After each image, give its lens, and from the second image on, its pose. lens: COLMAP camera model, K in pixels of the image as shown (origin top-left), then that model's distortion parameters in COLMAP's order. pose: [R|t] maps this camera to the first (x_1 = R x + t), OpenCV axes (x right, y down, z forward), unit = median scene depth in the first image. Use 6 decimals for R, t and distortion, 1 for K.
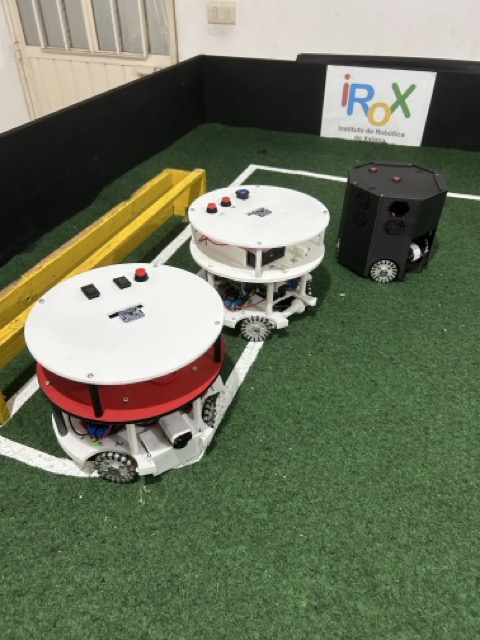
lens RADIAL K [[477.6, 0, 238.5], [0, 477.6, 320.3], [0, 0, 1]] dist [-0.009755, -0.002097]
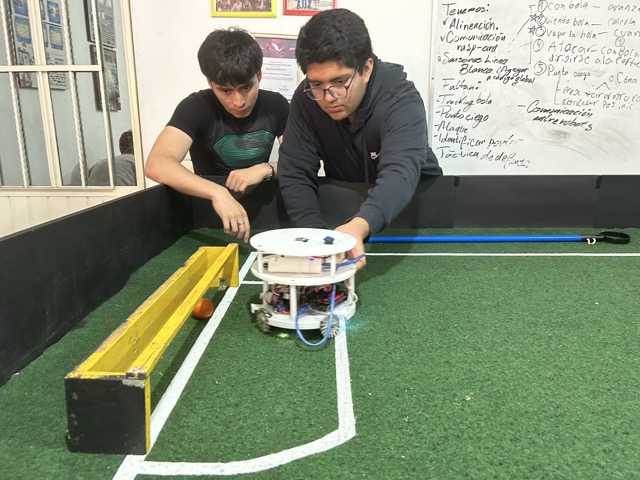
lens RADIAL K [[477.6, 0, 320.8], [0, 477.6, 239.9], [0, 0, 1]] dist [-0.009755, -0.002097]
pose [[0.933578, -0.073783, 0.350696, -0.144359], [0.215836, 0.896954, -0.385861, 0.085103], [-0.286088, 0.435925, 0.853301, -0.028638]]
